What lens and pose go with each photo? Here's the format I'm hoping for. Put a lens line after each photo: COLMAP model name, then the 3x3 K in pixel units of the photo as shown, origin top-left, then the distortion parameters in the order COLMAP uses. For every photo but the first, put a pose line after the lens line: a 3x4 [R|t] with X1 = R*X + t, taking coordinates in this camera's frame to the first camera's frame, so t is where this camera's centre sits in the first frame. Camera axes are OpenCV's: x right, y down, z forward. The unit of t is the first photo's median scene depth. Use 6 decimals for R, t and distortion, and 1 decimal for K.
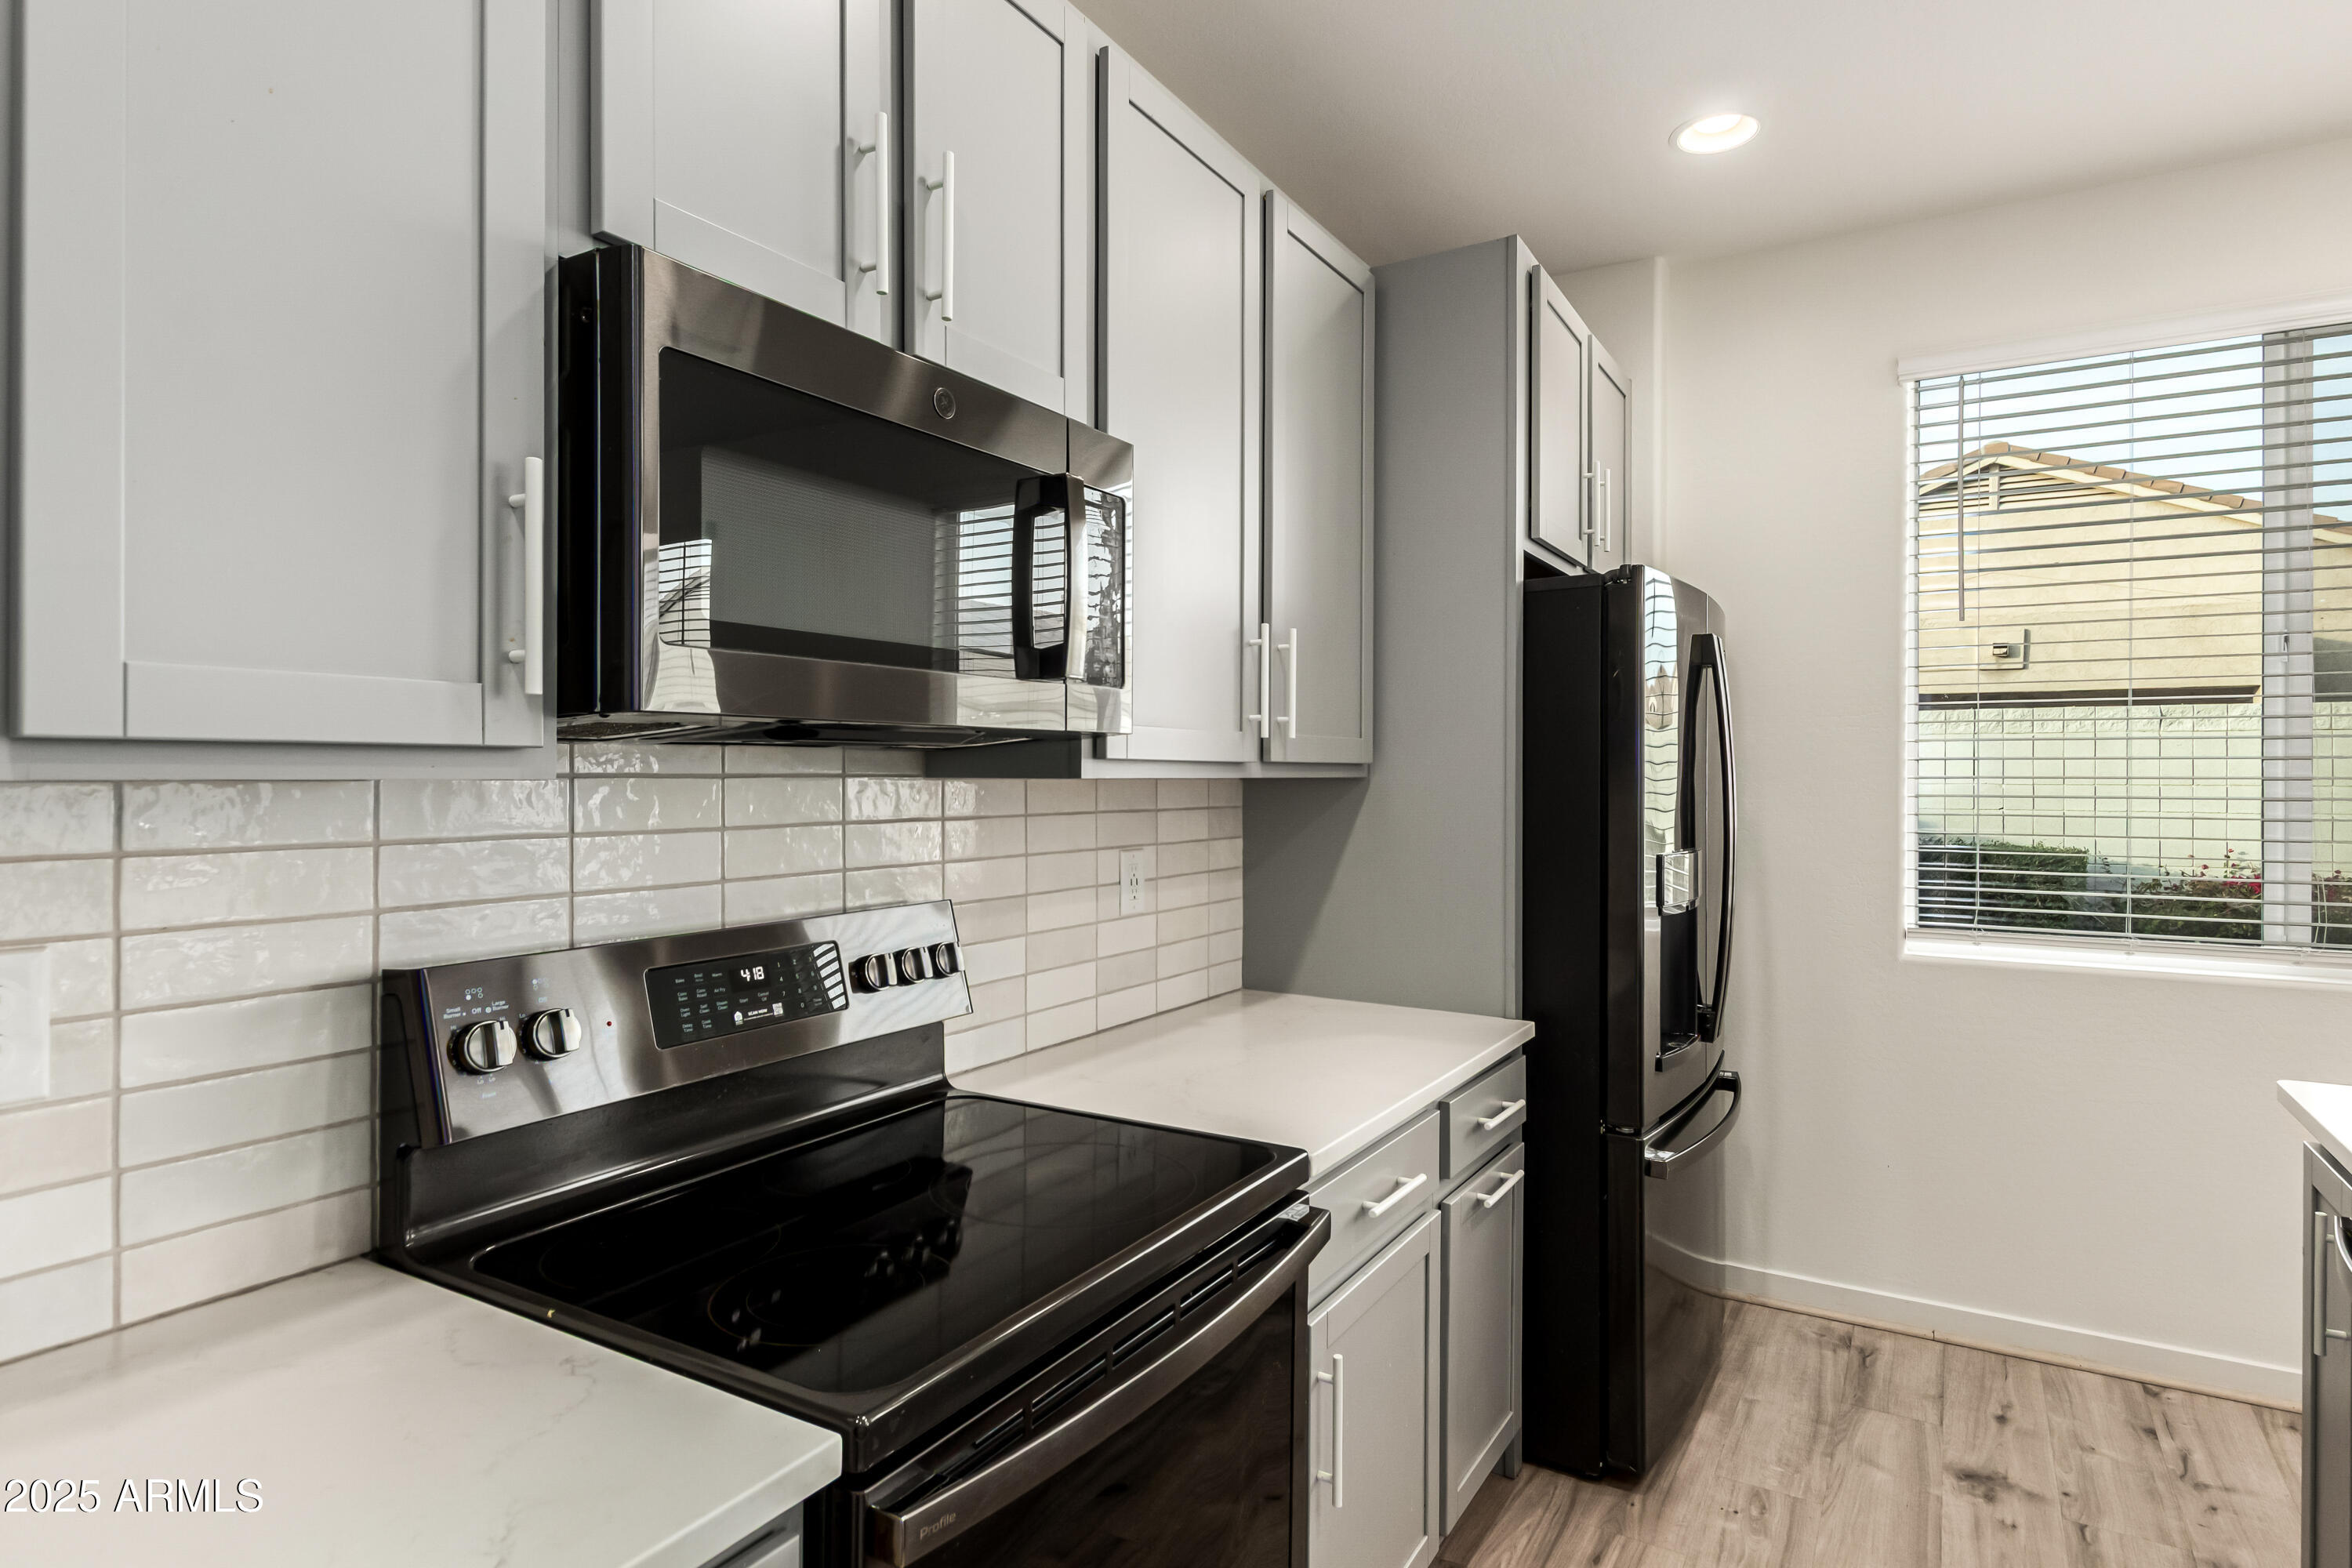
lens RADIAL K [[1271.2, 0, 1173.8], [0, 1271.2, 782.1], [0, 0, 1]] dist [0.001915, -0.000319]
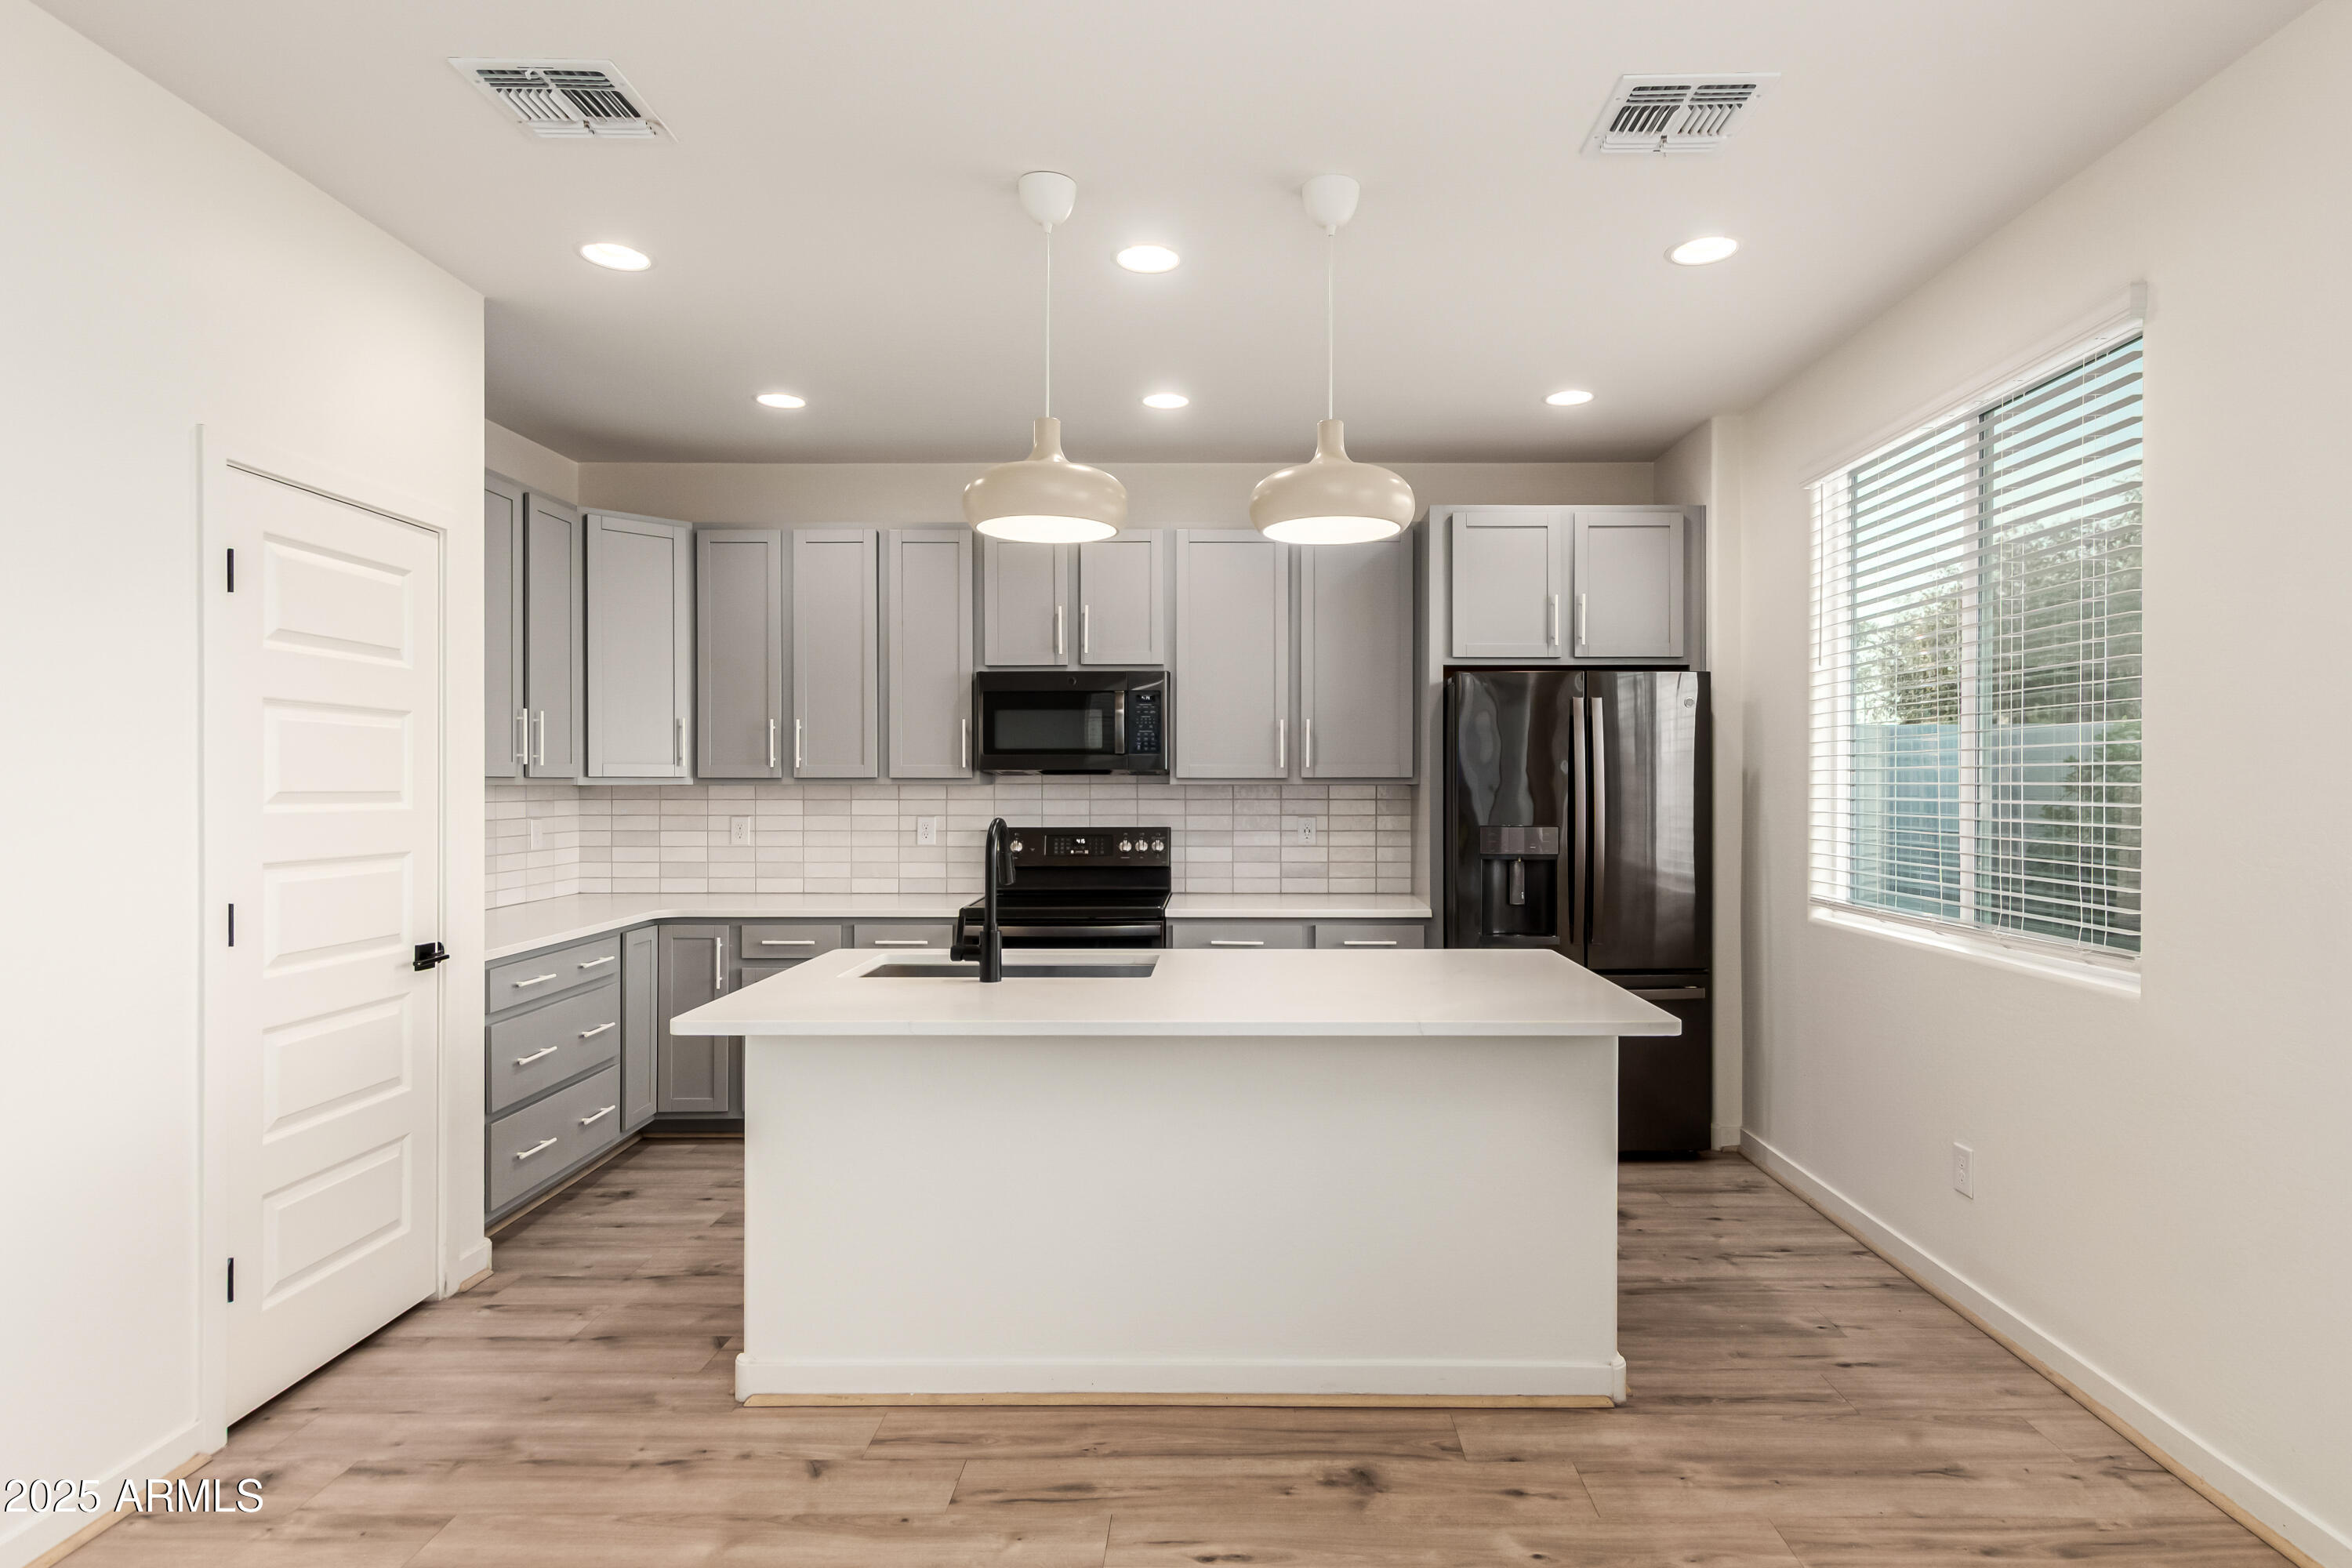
lens RADIAL K [[1261.7, 0, 1187.7], [0, 1261.7, 780.9], [0, 0, 1]] dist [0.000224, -0.000054]
pose [[0.493402, -0.000804, -0.869801, 1.834194], [-0.004079, 0.999986, -0.003238, -0.002551], [0.869792, 0.005145, 0.493392, -0.295943]]
